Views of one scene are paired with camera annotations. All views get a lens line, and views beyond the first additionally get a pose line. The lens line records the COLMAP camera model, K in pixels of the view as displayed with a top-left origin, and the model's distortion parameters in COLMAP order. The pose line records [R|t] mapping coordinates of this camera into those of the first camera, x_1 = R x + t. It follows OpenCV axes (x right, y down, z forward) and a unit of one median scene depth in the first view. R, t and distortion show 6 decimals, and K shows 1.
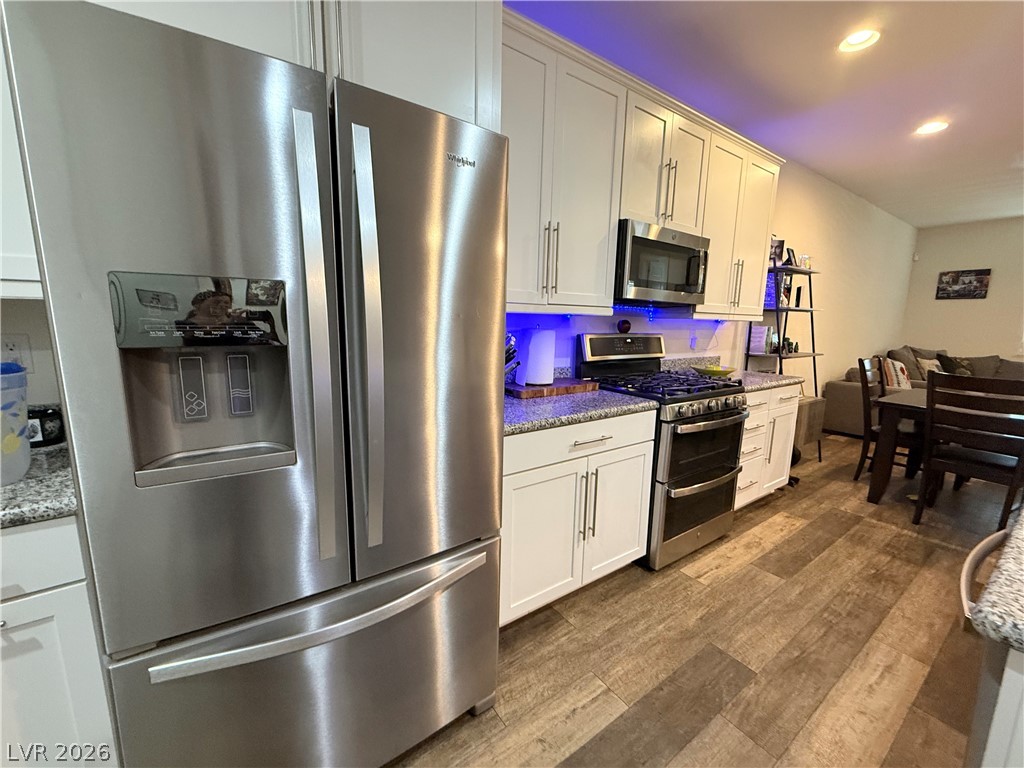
lens RADIAL K [[410.9, 0, 508.4], [0, 410.9, 383.8], [0, 0, 1]] dist [-0.001589, 0.001029]
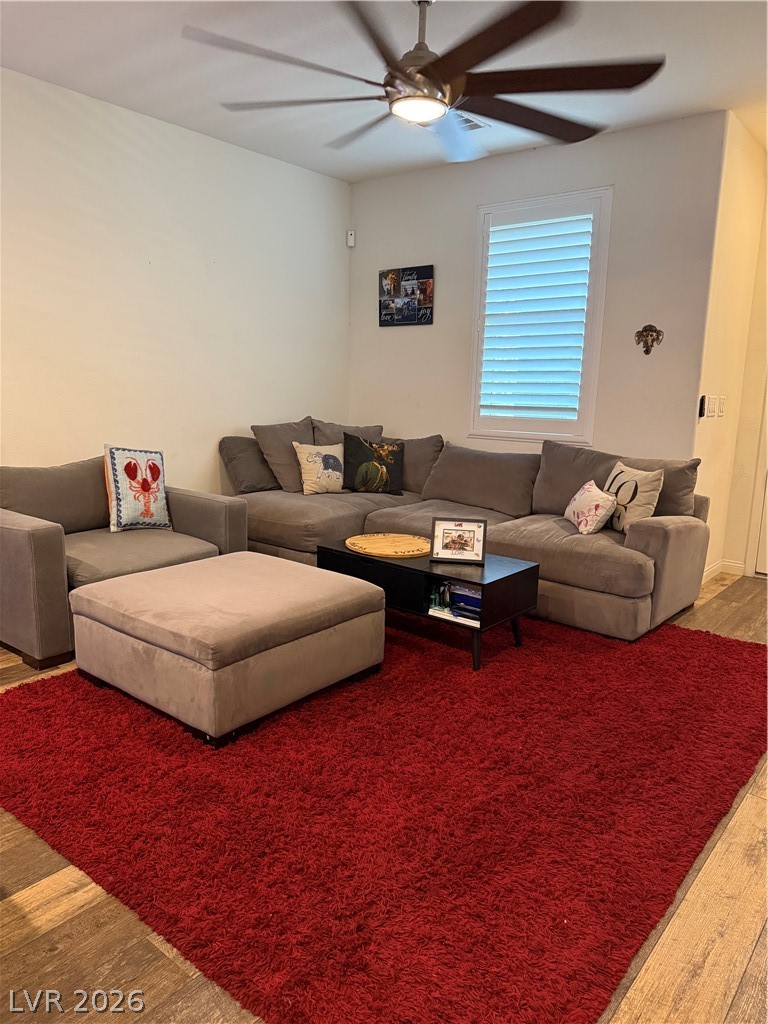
lens RADIAL K [[724.6, 0, 384.1], [0, 724.6, 514.3], [0, 0, 1]] dist [0.034998, -0.044169]
pose [[0.963518, -0.040856, 0.264505, 2.229309], [0.033253, 0.998897, 0.033162, -0.004621], [-0.265568, -0.023156, 0.963814, 0.348059]]
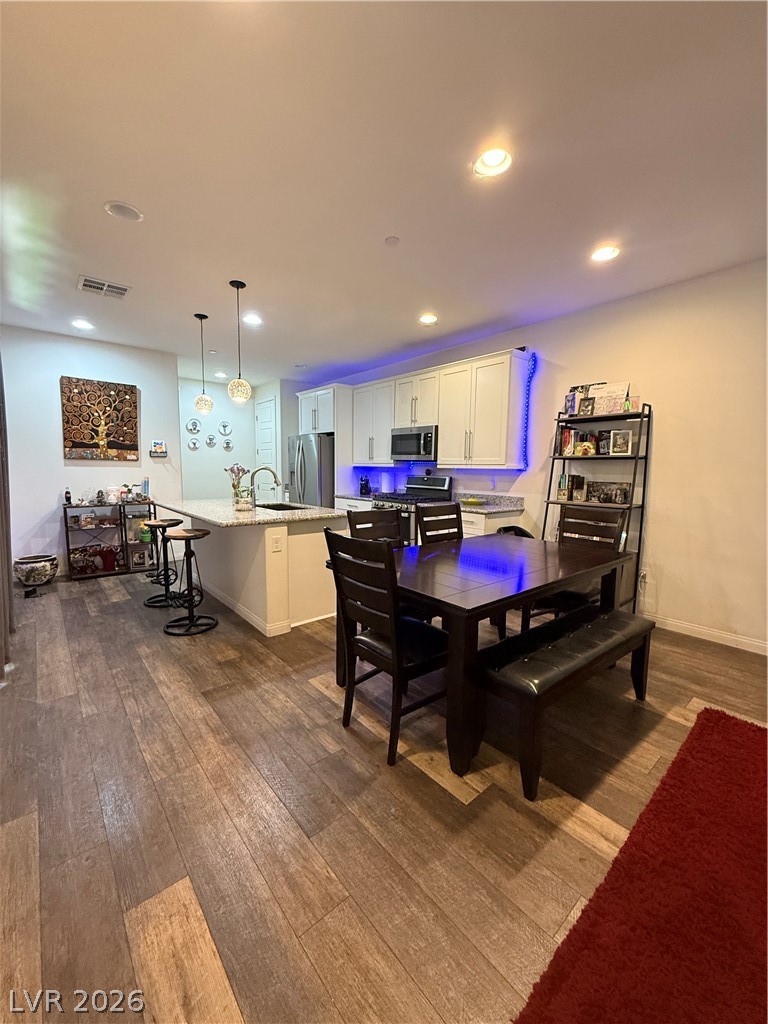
lens RADIAL K [[410.9, 0, 383.8], [0, 410.9, 510.2], [0, 0, 1]] dist [-0.001589, 0.001029]
pose [[0.093970, 0.085979, -0.991855, 2.664485], [-0.166908, 0.983524, 0.069444, -0.070918], [0.981484, 0.159023, 0.106772, 0.712304]]
